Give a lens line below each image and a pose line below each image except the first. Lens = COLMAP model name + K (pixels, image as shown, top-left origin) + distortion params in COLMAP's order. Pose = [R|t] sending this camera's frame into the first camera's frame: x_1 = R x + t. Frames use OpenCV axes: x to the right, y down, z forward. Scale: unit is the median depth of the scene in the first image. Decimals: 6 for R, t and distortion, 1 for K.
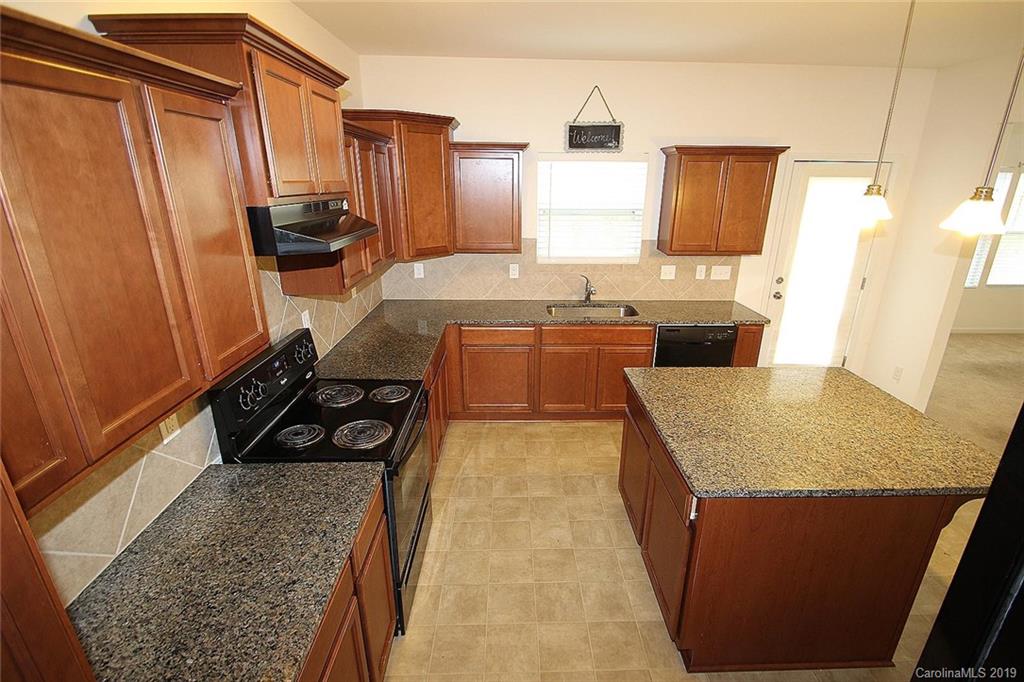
lens RADIAL K [[477.2, 0, 525.0], [0, 477.2, 346.8], [0, 0, 1]] dist [0.009709, -0.013686]
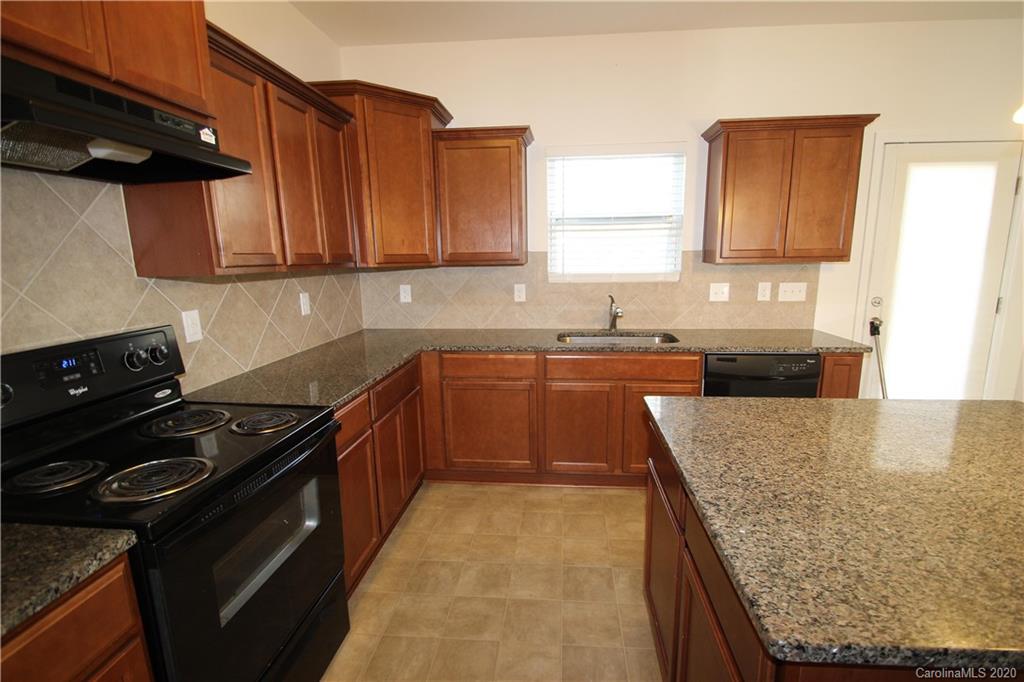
lens RADIAL K [[477.2, 0, 524.3], [0, 477.2, 345.6], [0, 0, 1]] dist [0.009709, -0.013686]
pose [[0.992591, -0.000815, -0.121504, 0.091899], [-0.017316, 0.988822, -0.148094, 0.054827], [0.120267, 0.149101, 0.981481, 0.249410]]
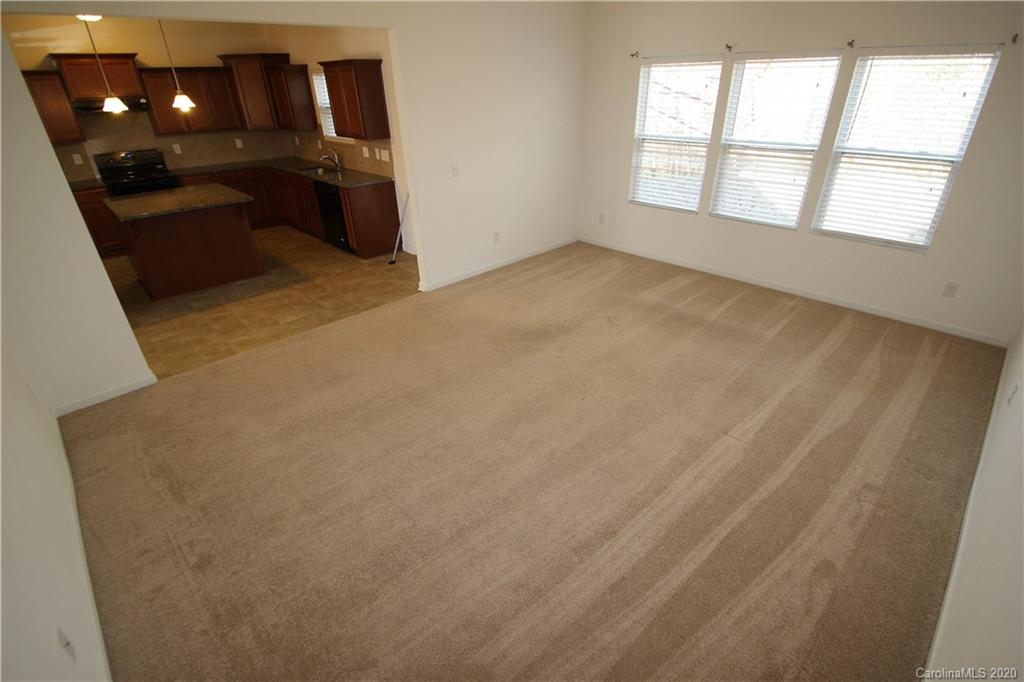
lens RADIAL K [[468.3, 0, 537.4], [0, 468.3, 353.2], [0, 0, 1]] dist [-0.029060, -0.002248]
pose [[0.704897, 0.346324, -0.619015, 1.995145], [-0.230811, 0.937199, 0.261505, -0.079431], [0.670706, -0.041459, 0.740564, 0.306685]]
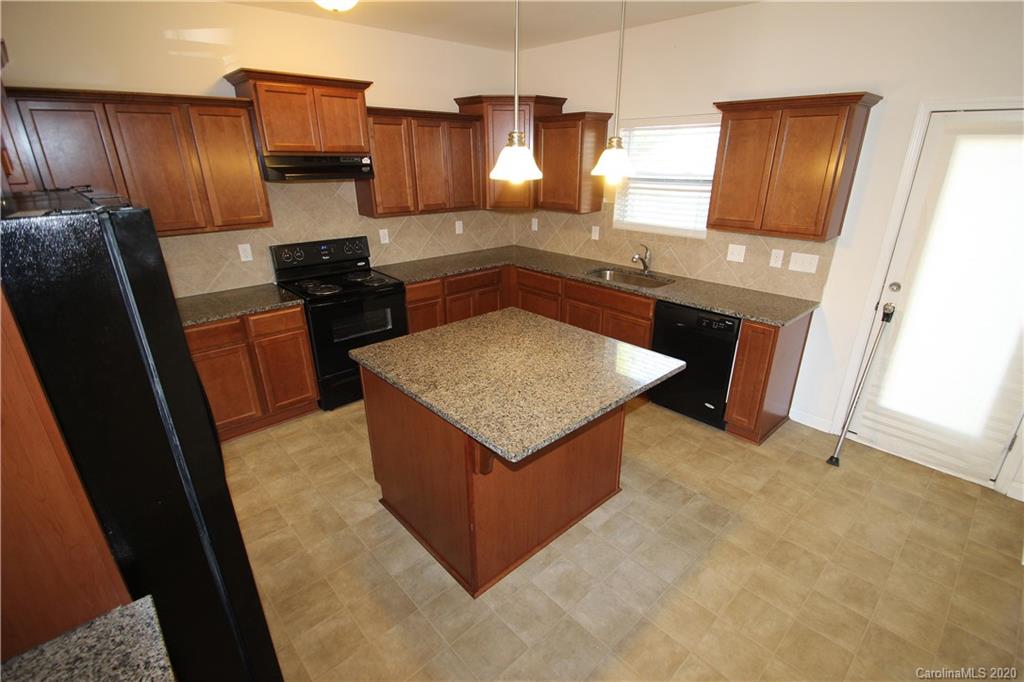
lens RADIAL K [[477.2, 0, 523.3], [0, 477.2, 346.7], [0, 0, 1]] dist [0.009709, -0.013686]
pose [[0.662774, 0.269744, -0.698548, 0.780347], [-0.244294, 0.959715, 0.138811, -0.022272], [0.707850, 0.078651, 0.701970, 0.154902]]
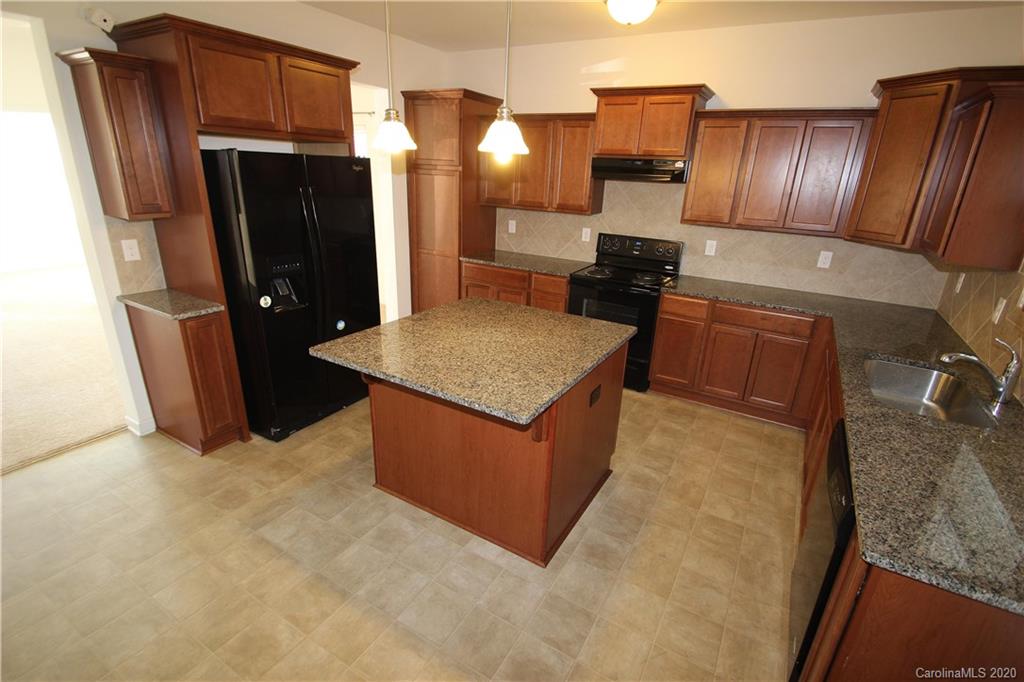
lens RADIAL K [[477.2, 0, 520.8], [0, 477.2, 343.4], [0, 0, 1]] dist [0.009709, -0.013686]
pose [[-0.529493, 0.257537, -0.808277, 0.833689], [-0.326286, 0.817678, 0.474279, -0.232242], [0.783054, 0.514857, -0.348924, 0.859848]]
